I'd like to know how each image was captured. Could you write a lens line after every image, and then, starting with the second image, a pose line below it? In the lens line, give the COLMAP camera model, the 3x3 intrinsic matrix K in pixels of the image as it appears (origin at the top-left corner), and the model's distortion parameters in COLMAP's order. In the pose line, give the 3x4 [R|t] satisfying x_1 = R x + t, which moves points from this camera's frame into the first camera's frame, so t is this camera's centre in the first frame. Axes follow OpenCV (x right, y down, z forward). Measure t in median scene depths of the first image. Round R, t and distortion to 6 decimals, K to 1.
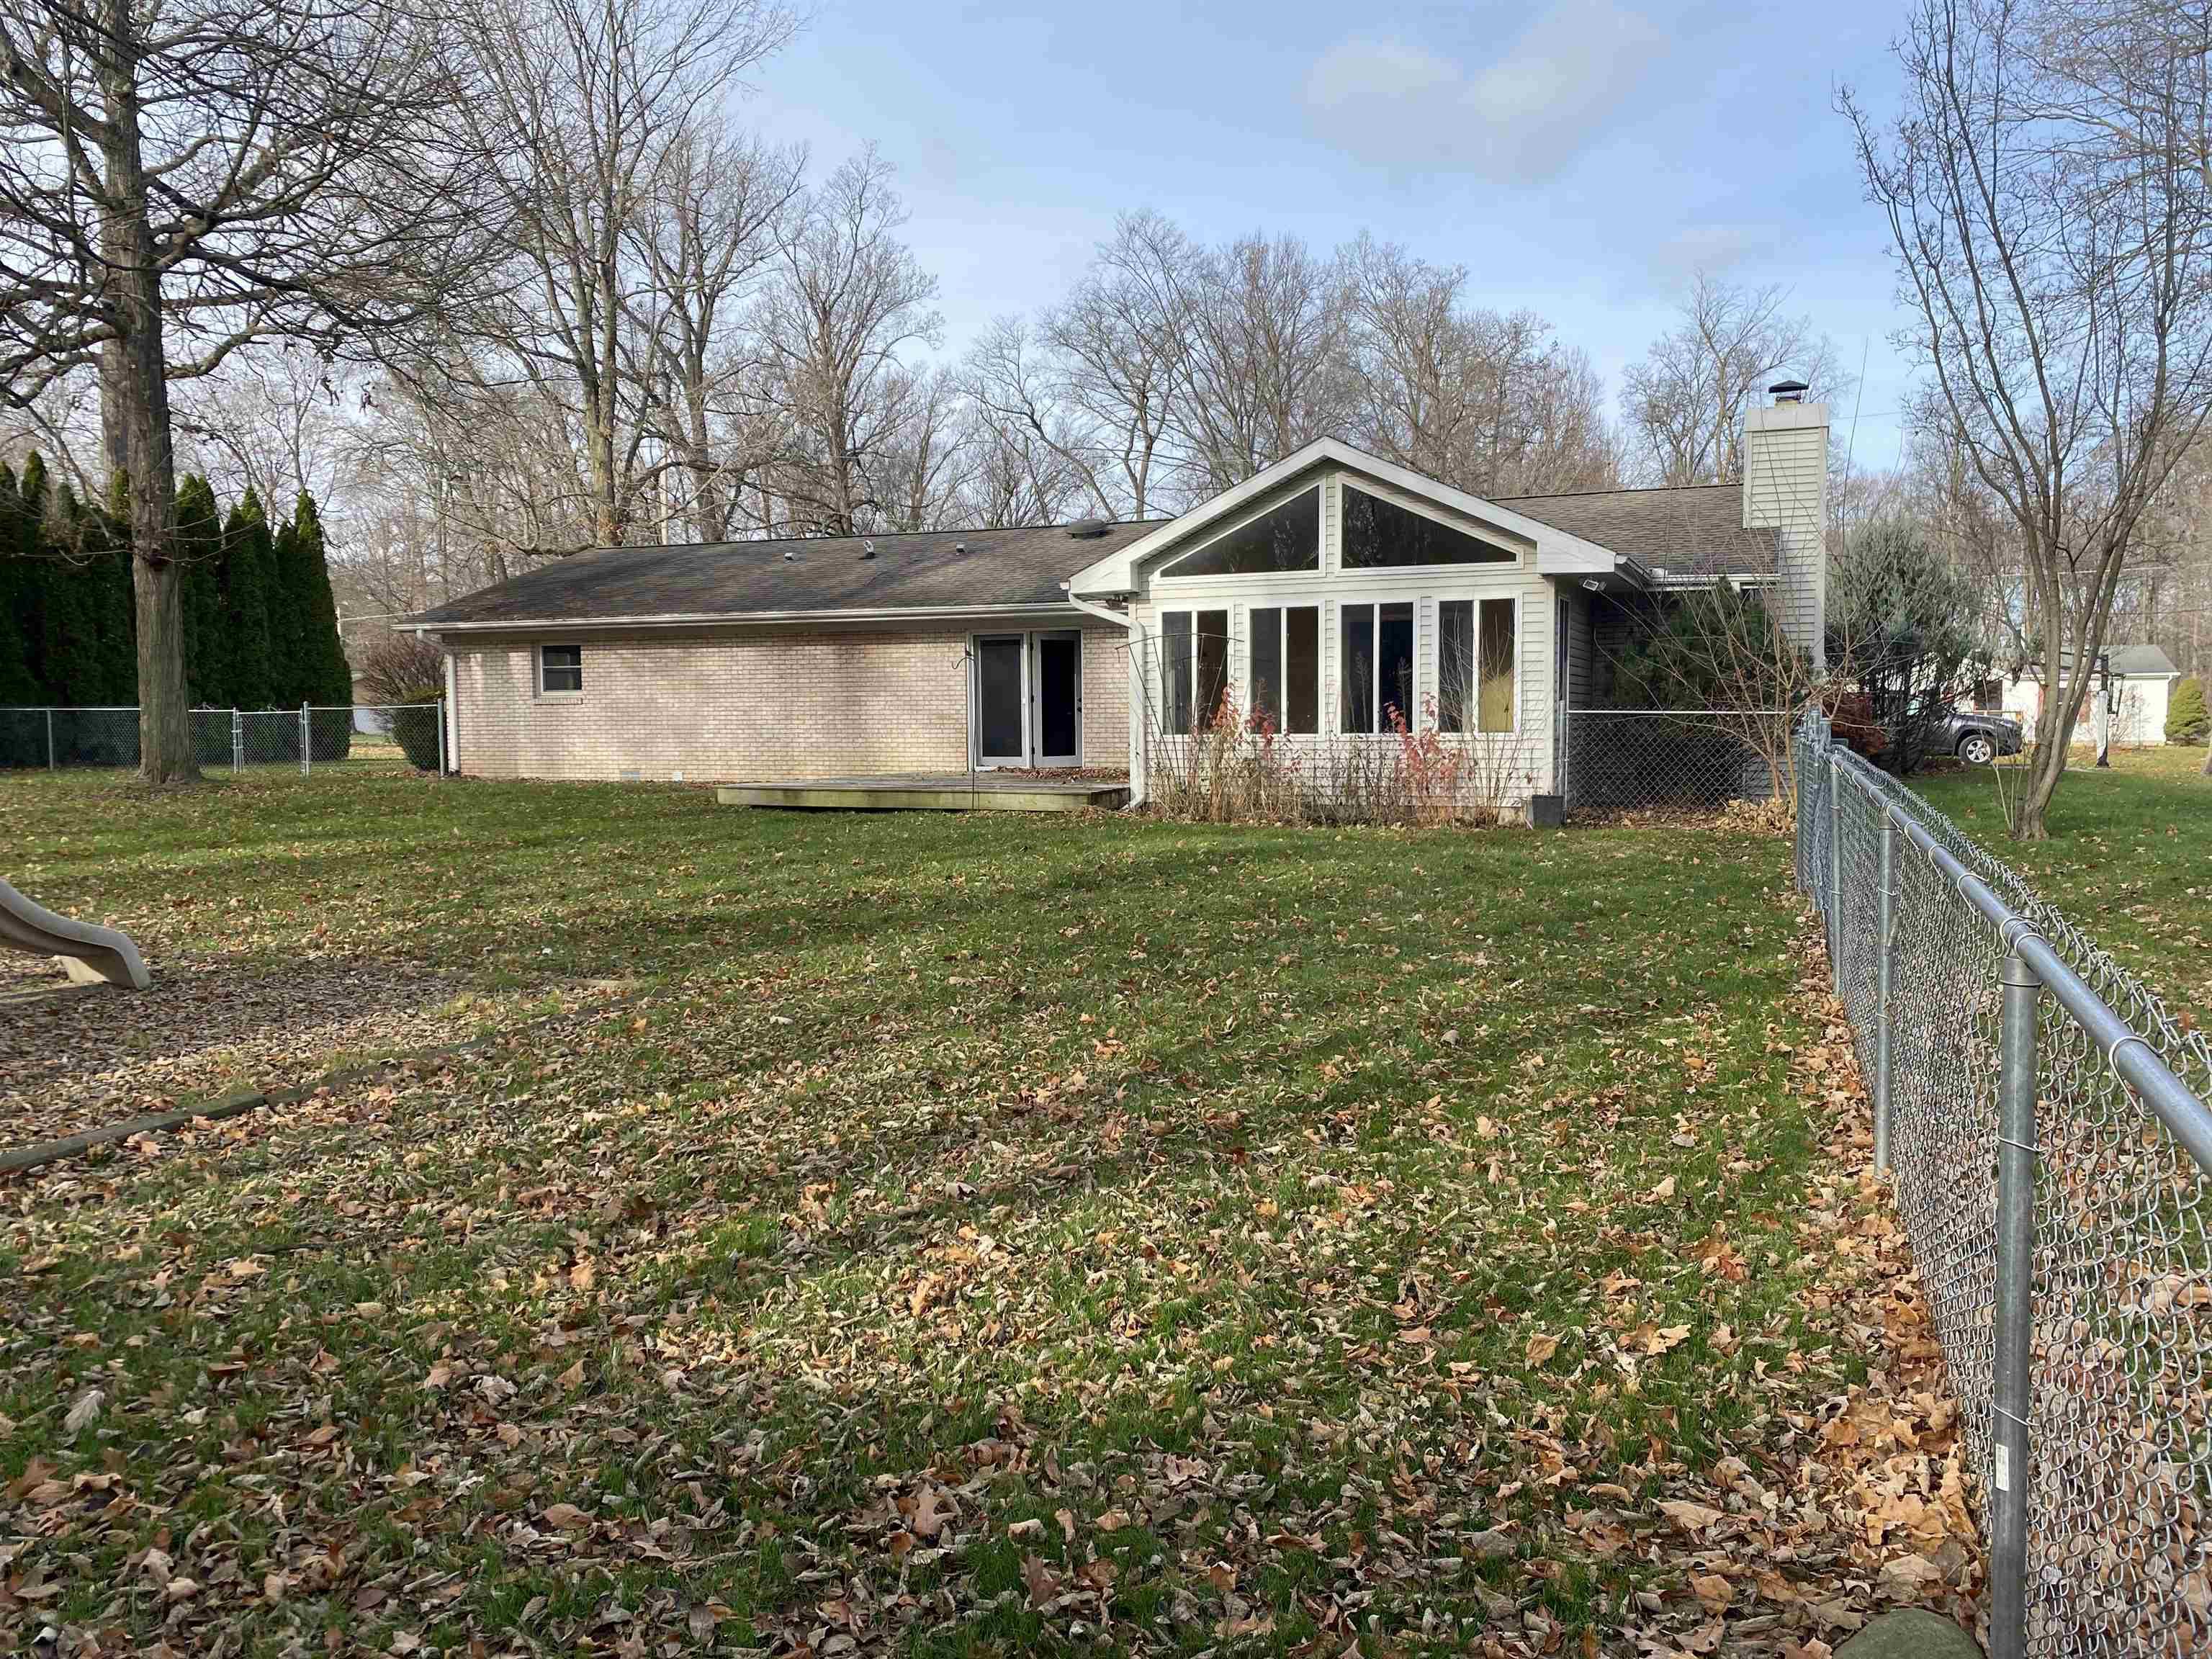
lens RADIAL K [[1685.7, 0, 1097.4], [0, 1685.7, 814.5], [0, 0, 1]] dist [0.049256, -0.046628]
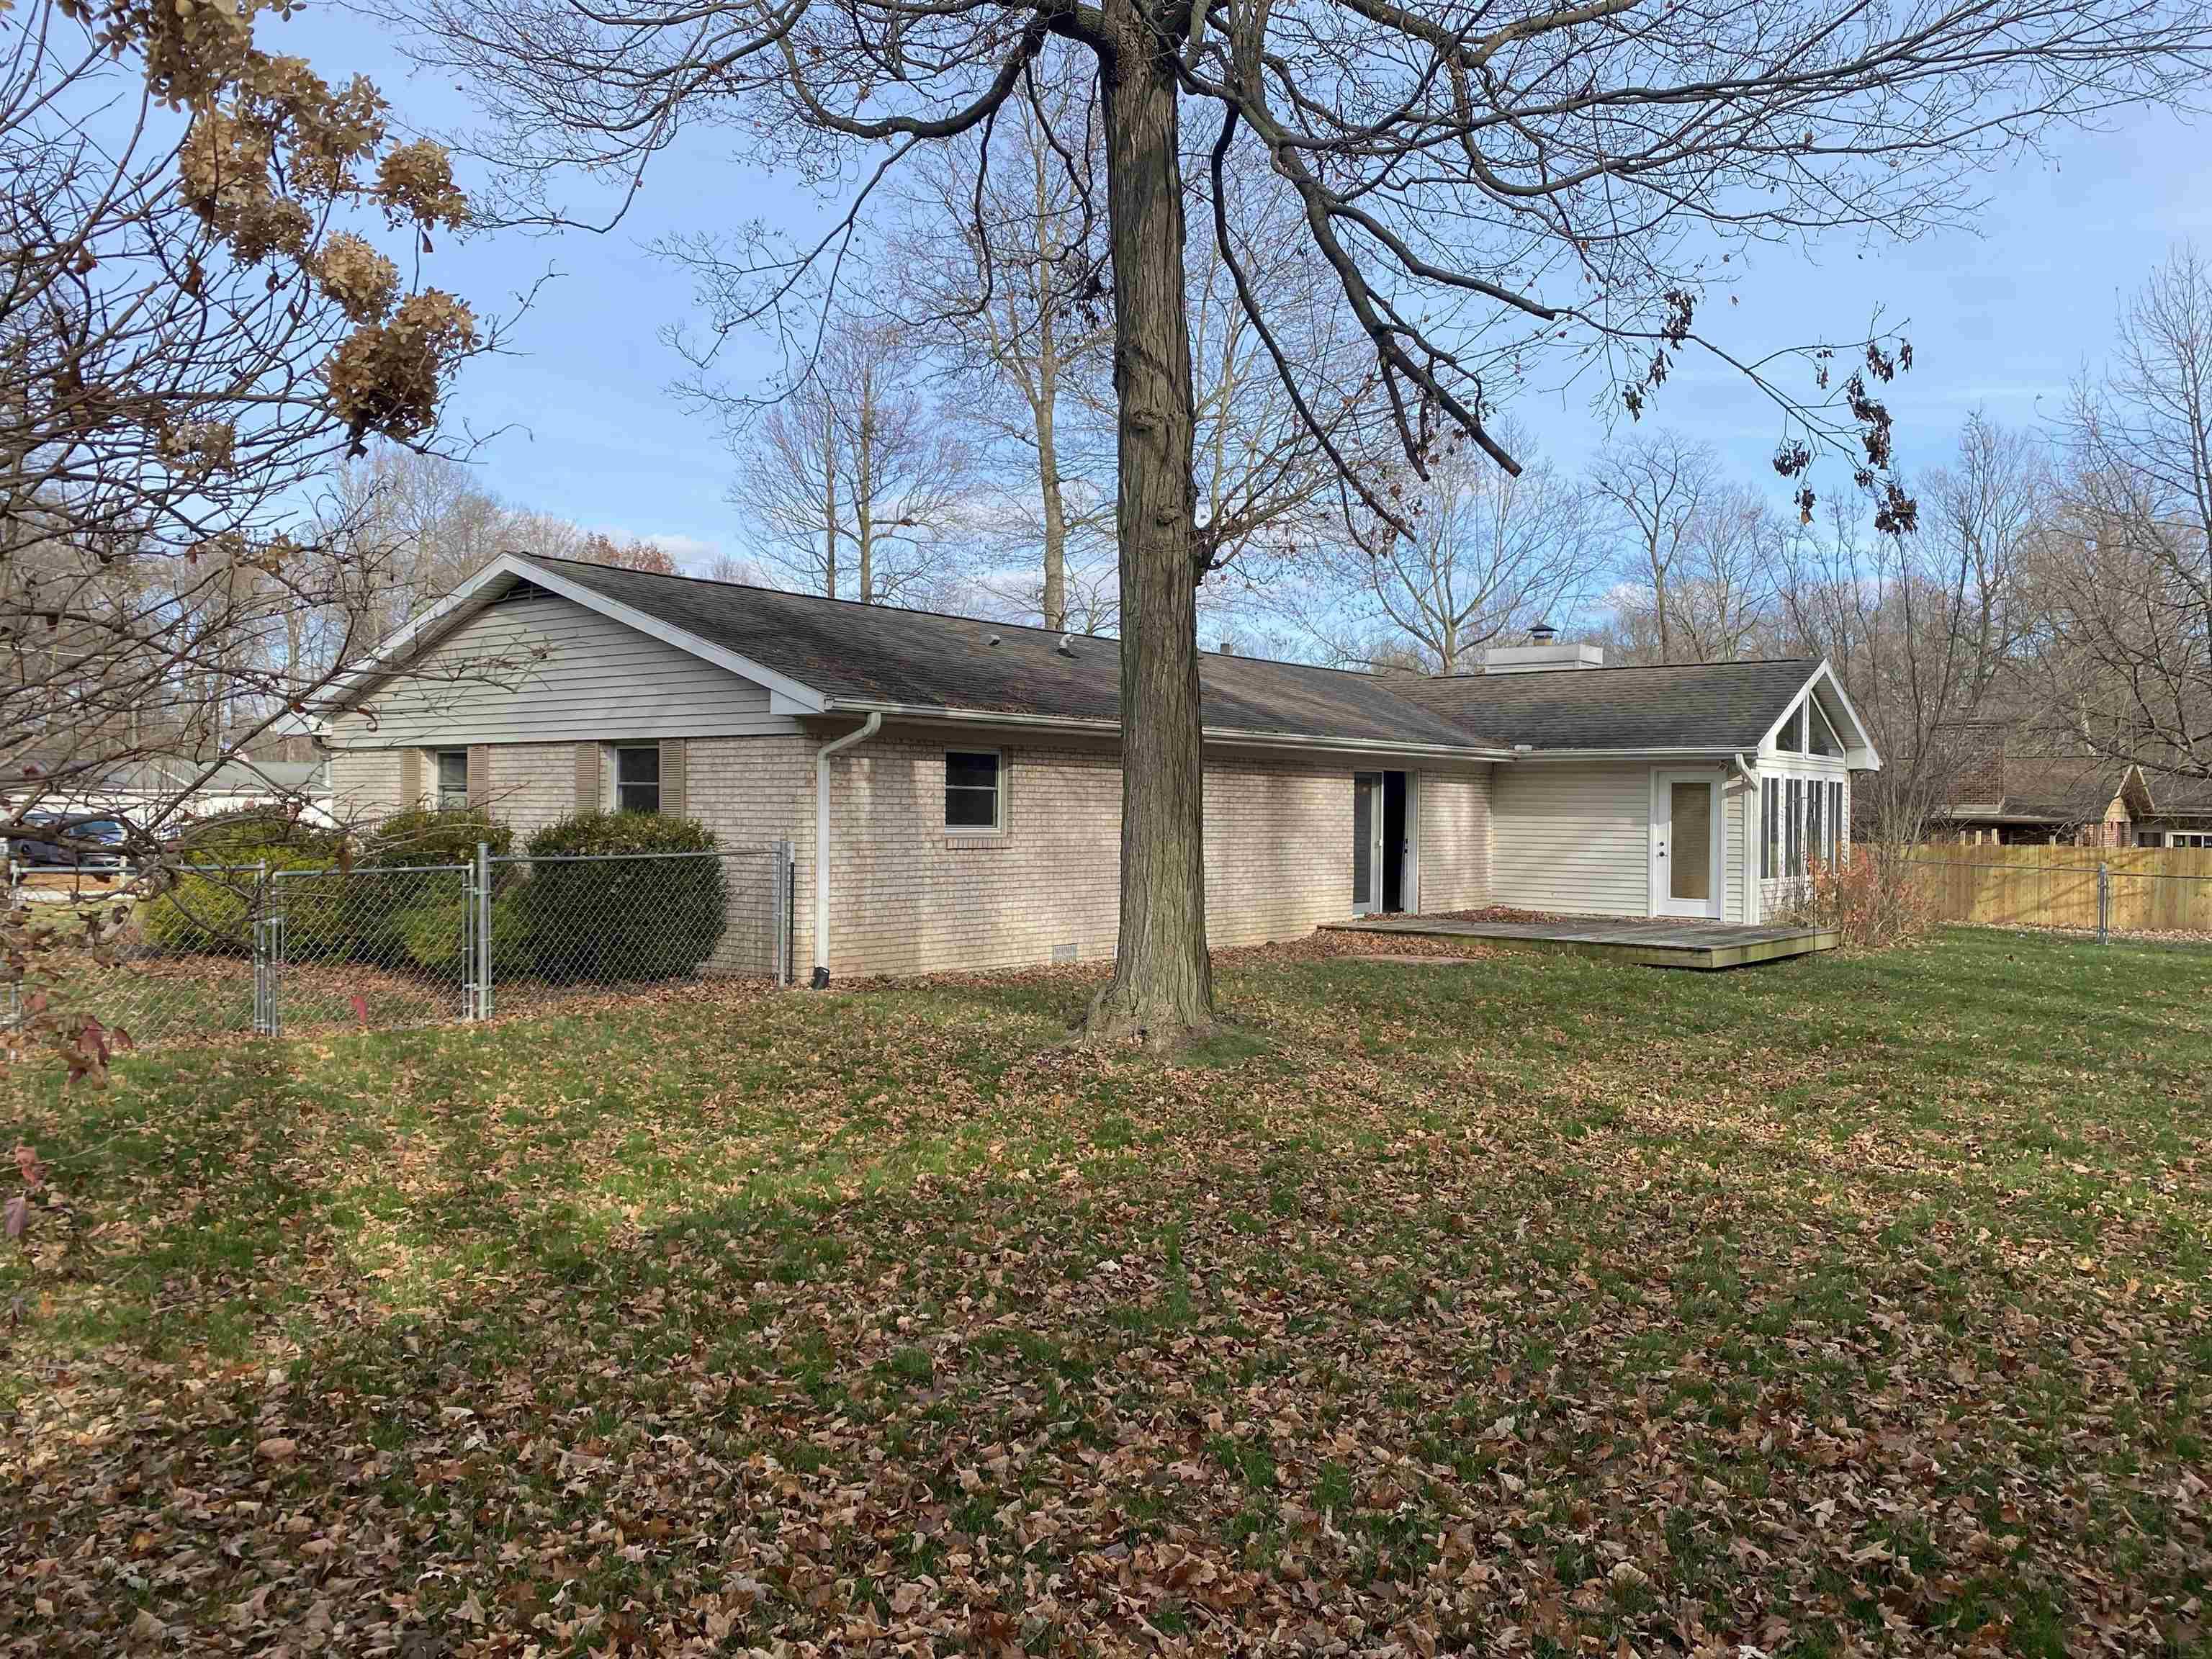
lens RADIAL K [[1685.7, 0, 1105.7], [0, 1685.7, 828.7], [0, 0, 1]] dist [0.049256, -0.046628]
pose [[0.297233, -0.000470, 0.954805, -0.877613], [0.041741, 0.999050, -0.012502, -0.062820], [-0.953892, 0.043571, 0.296970, 0.775786]]
